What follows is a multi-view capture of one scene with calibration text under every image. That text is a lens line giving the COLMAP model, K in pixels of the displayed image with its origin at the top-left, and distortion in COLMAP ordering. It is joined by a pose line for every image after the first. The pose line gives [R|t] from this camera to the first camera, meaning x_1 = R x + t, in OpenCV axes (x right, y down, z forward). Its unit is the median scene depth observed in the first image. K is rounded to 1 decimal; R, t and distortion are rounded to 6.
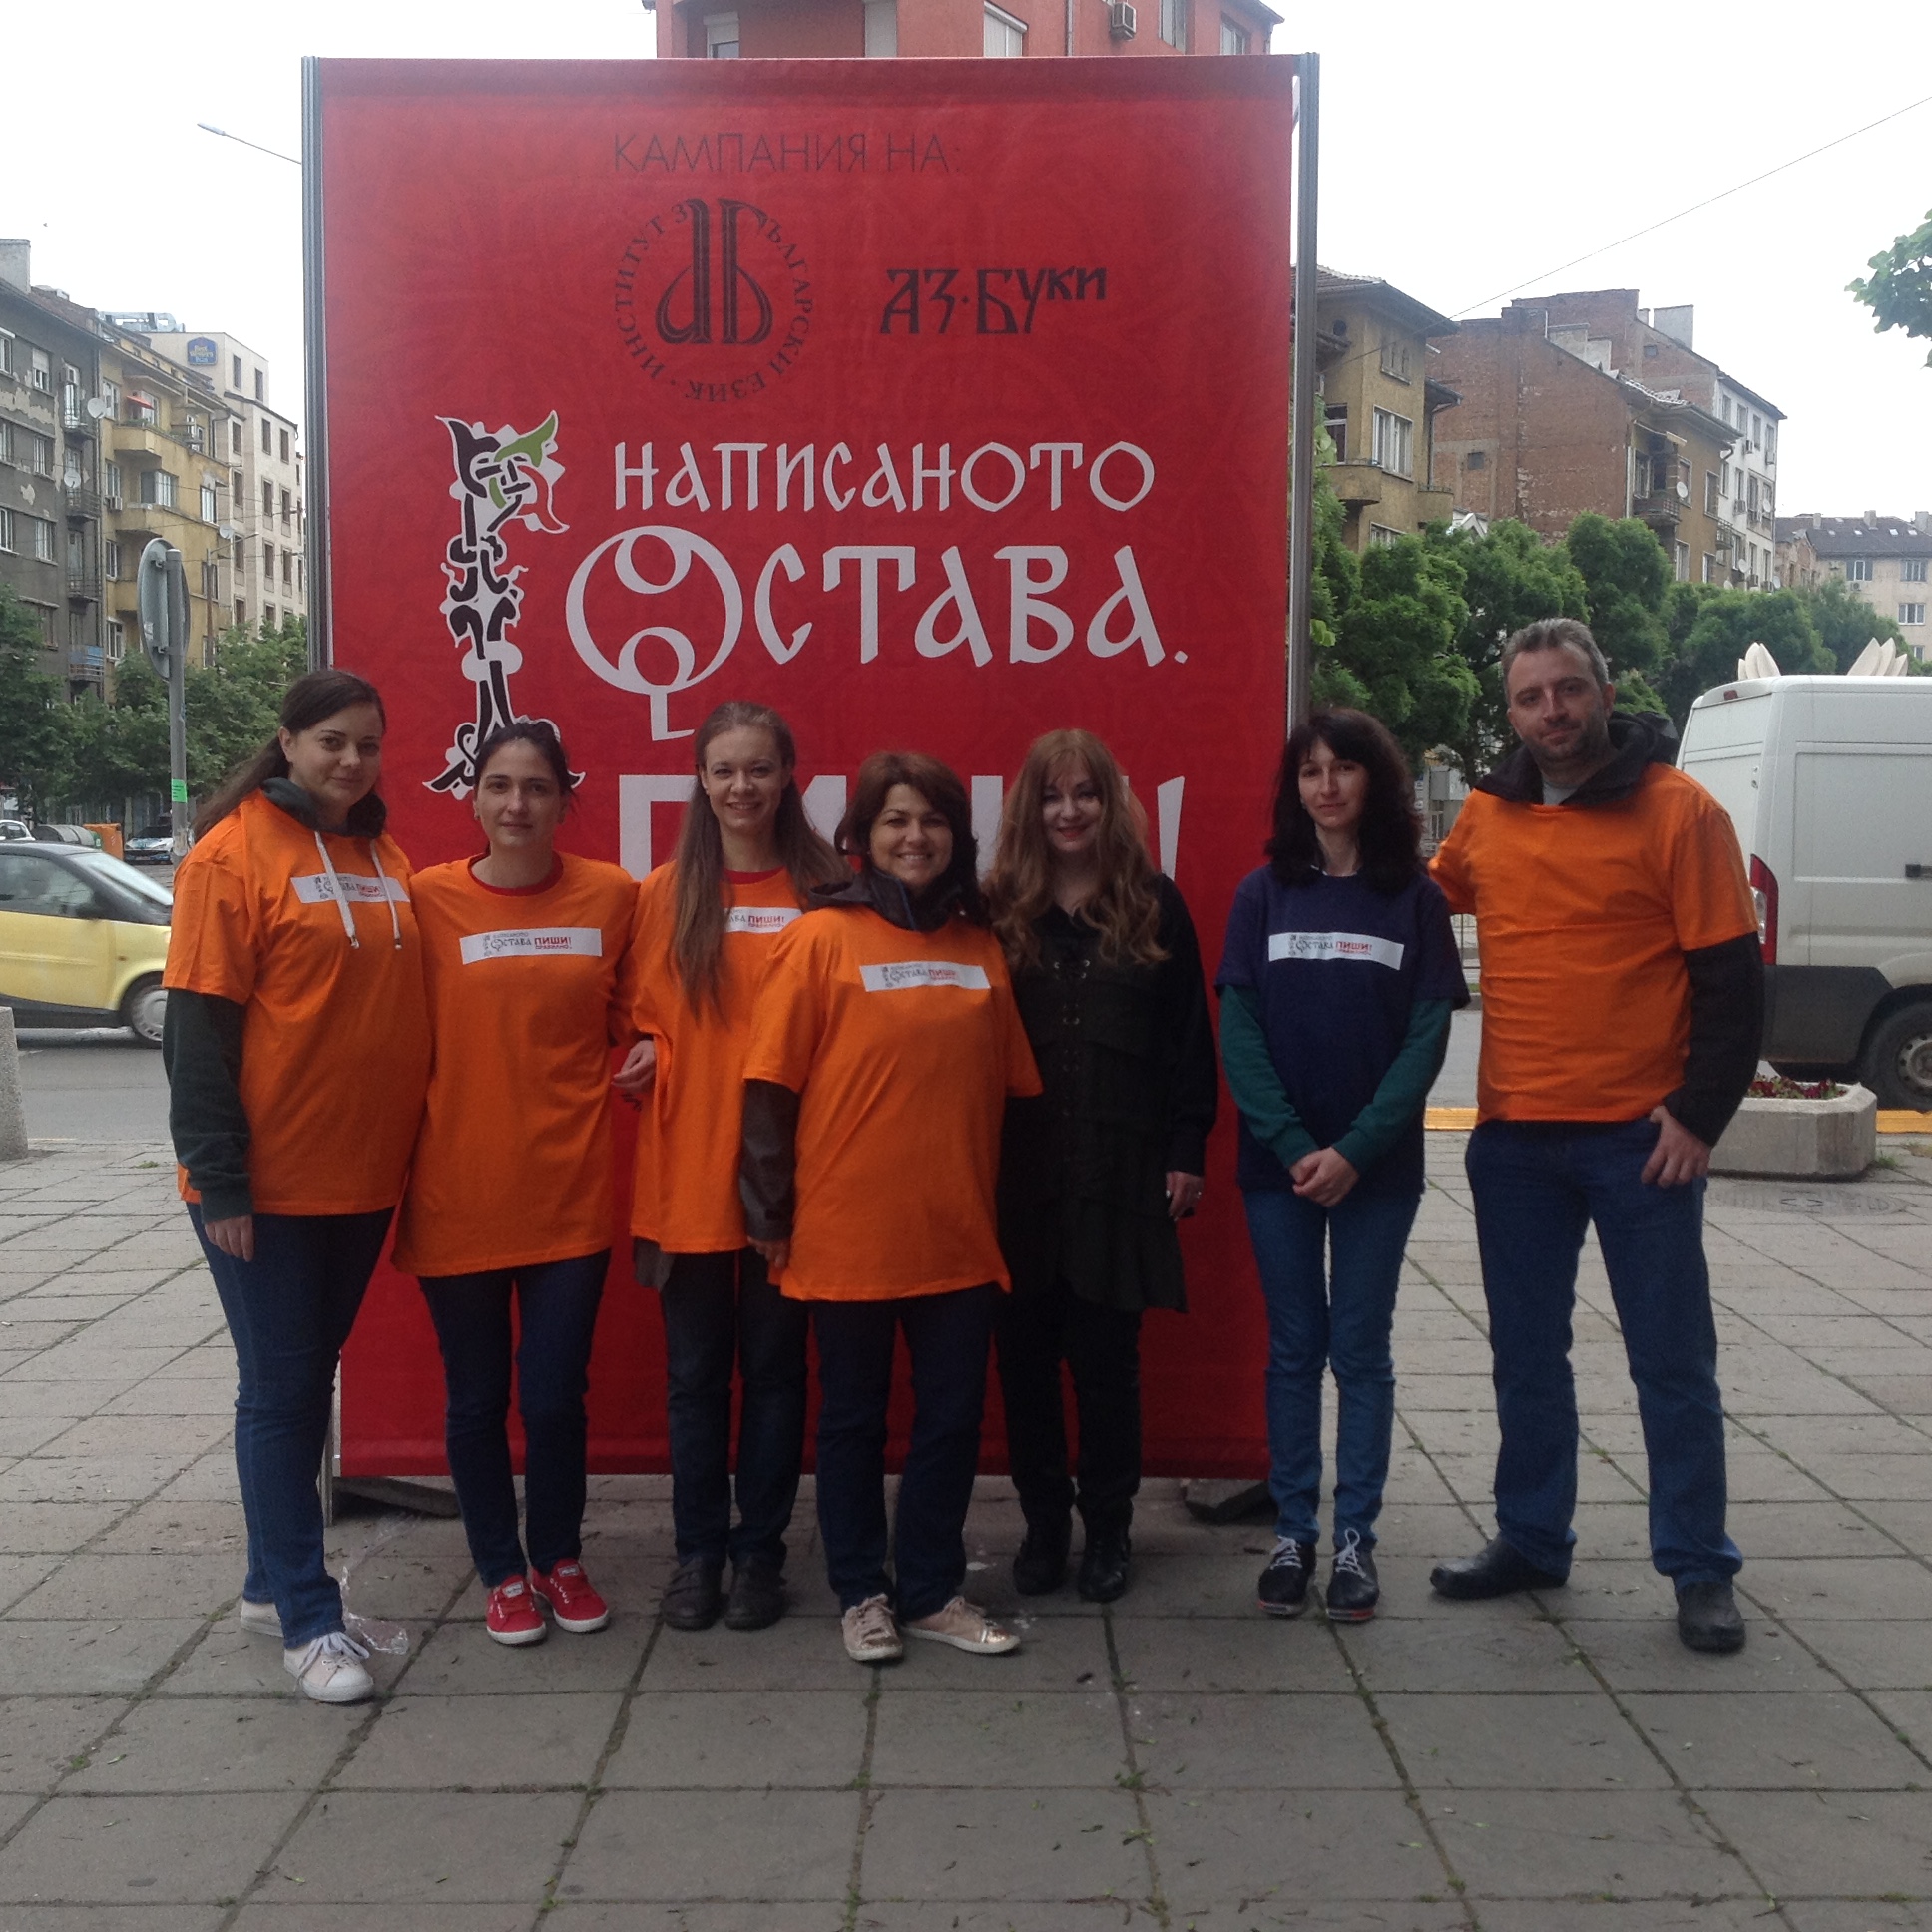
lens RADIAL K [[2411.0, 0, 966.0], [0, 2411.0, 966.0], [0, 0, 1]] dist [0.204338, -0.549183]
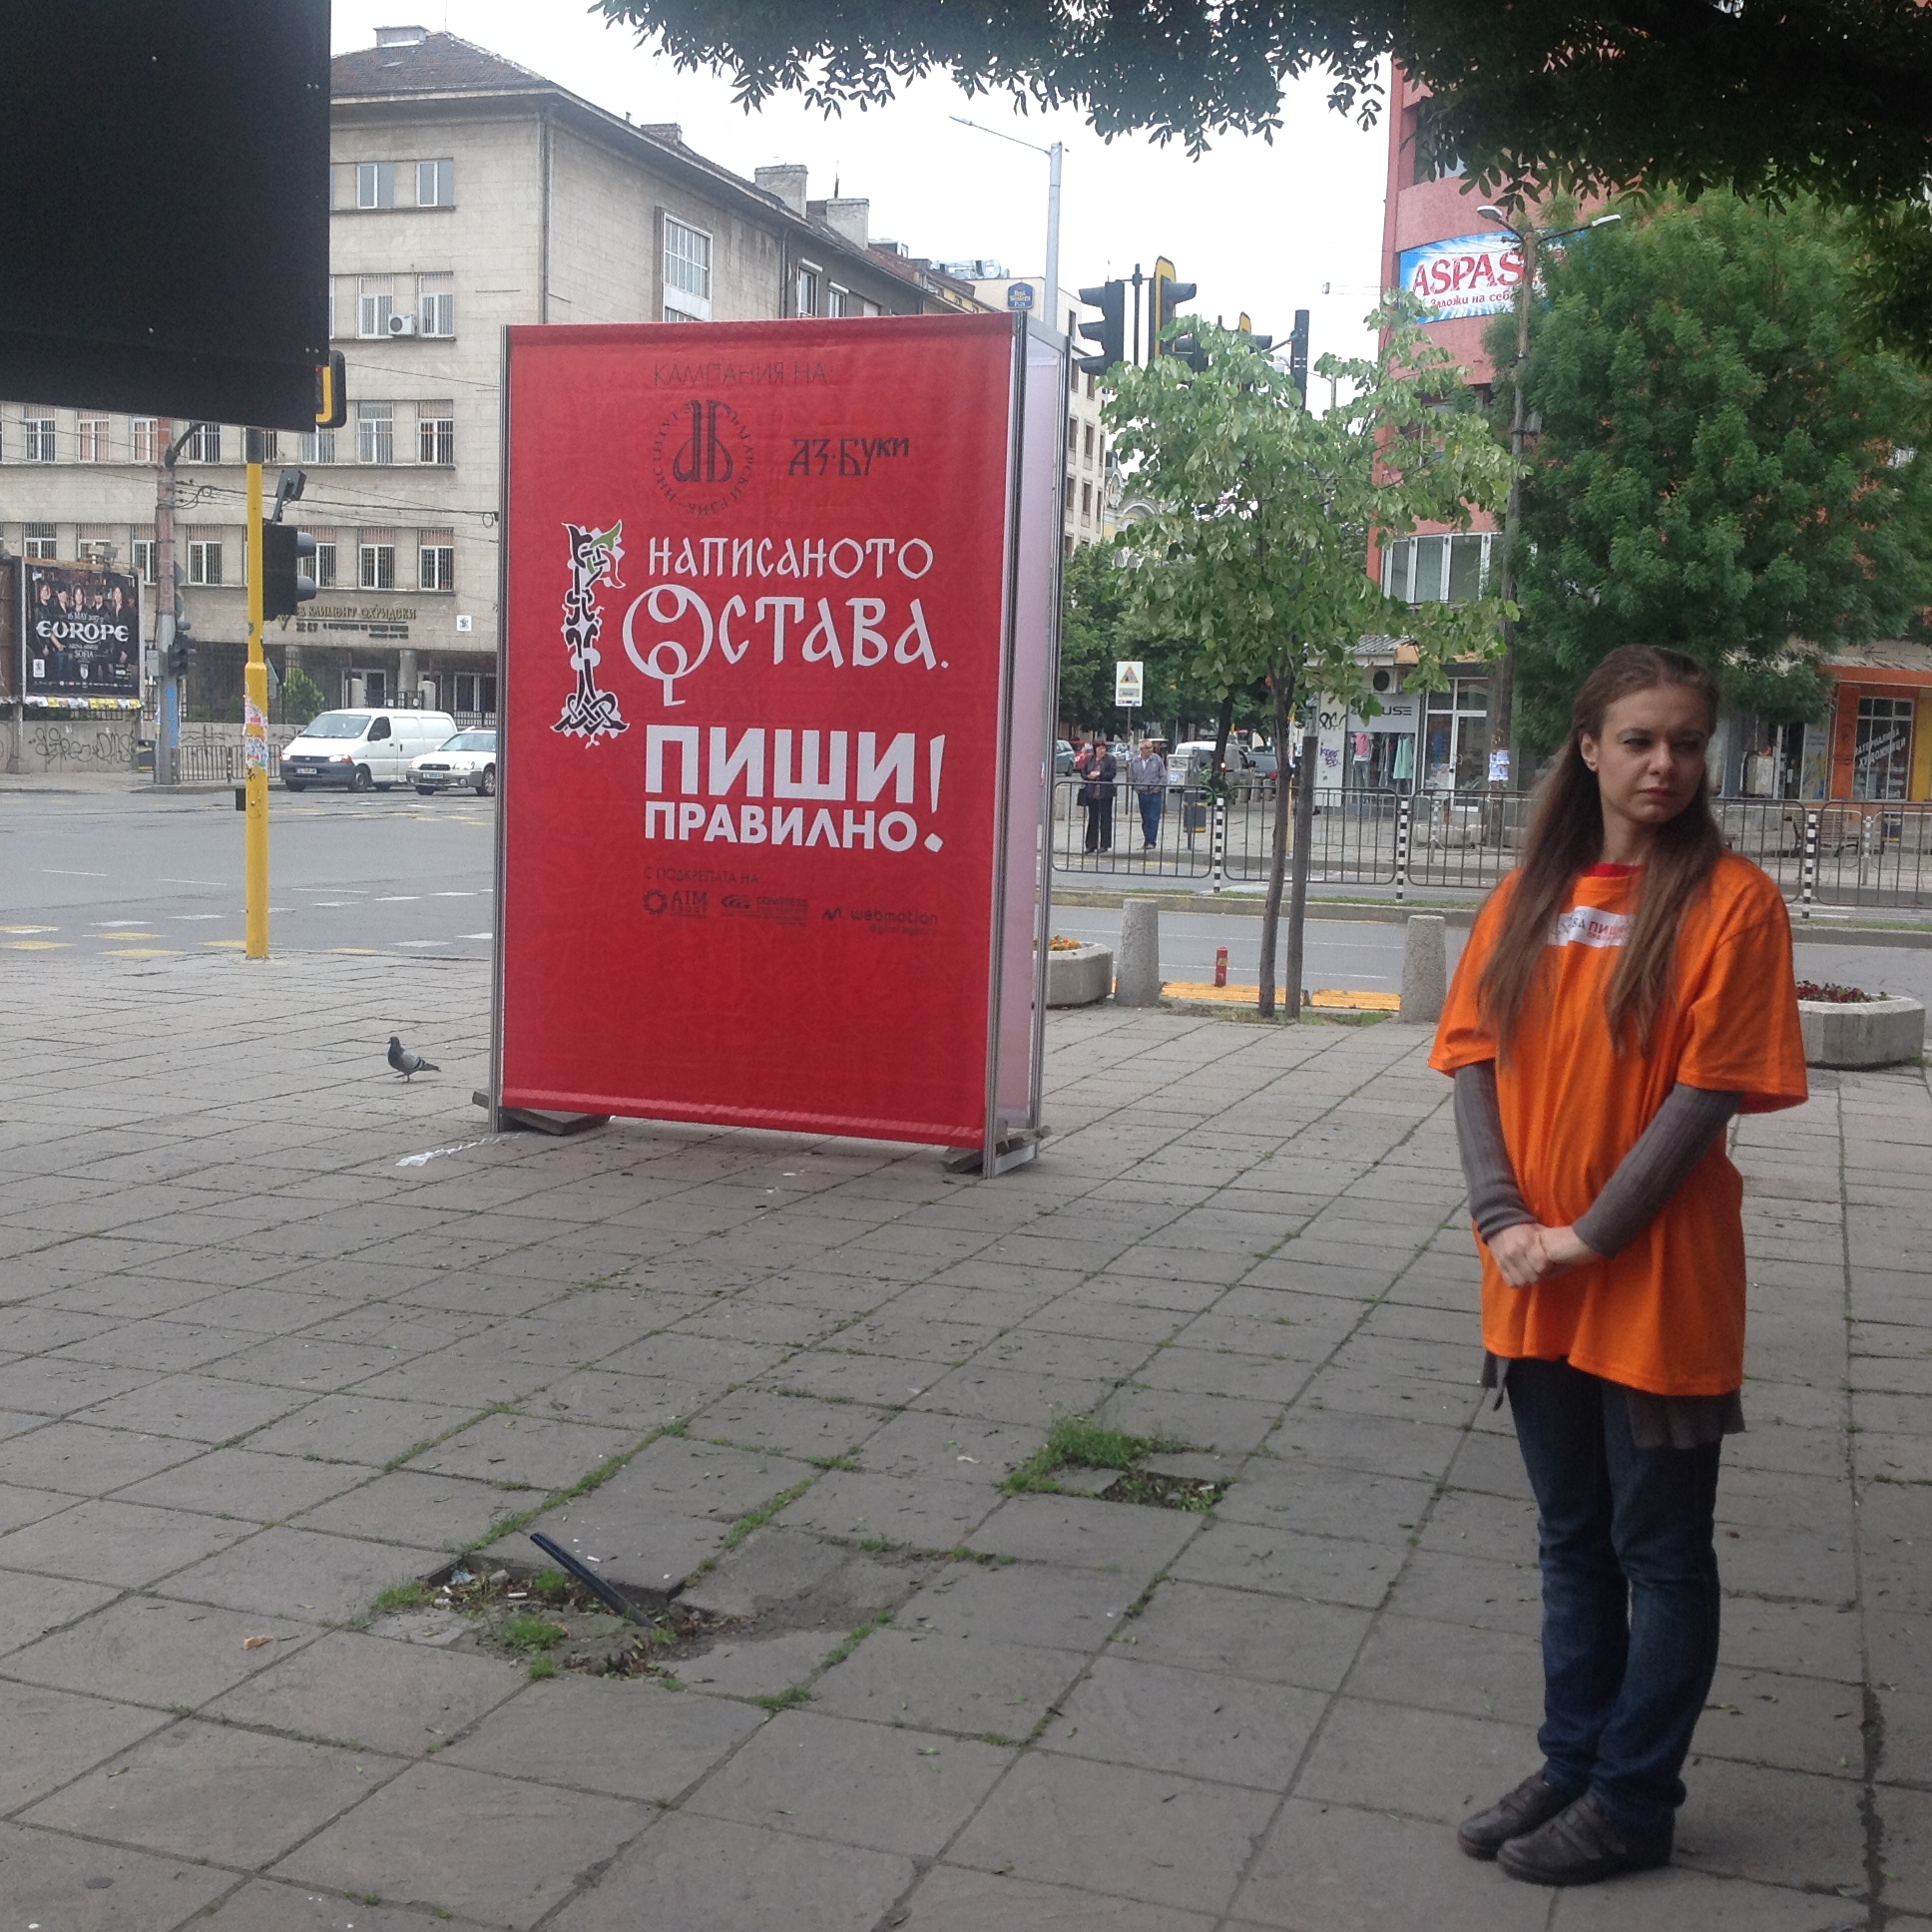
lens RADIAL K [[2411.0, 0, 966.0], [0, 2411.0, 966.0], [0, 0, 1]] dist [0.204338, -0.549183]
pose [[0.945150, 0.058455, -0.321363, 0.662343], [-0.048112, 0.998039, 0.040039, 0.015379], [0.323073, -0.022382, 0.946109, -0.612230]]
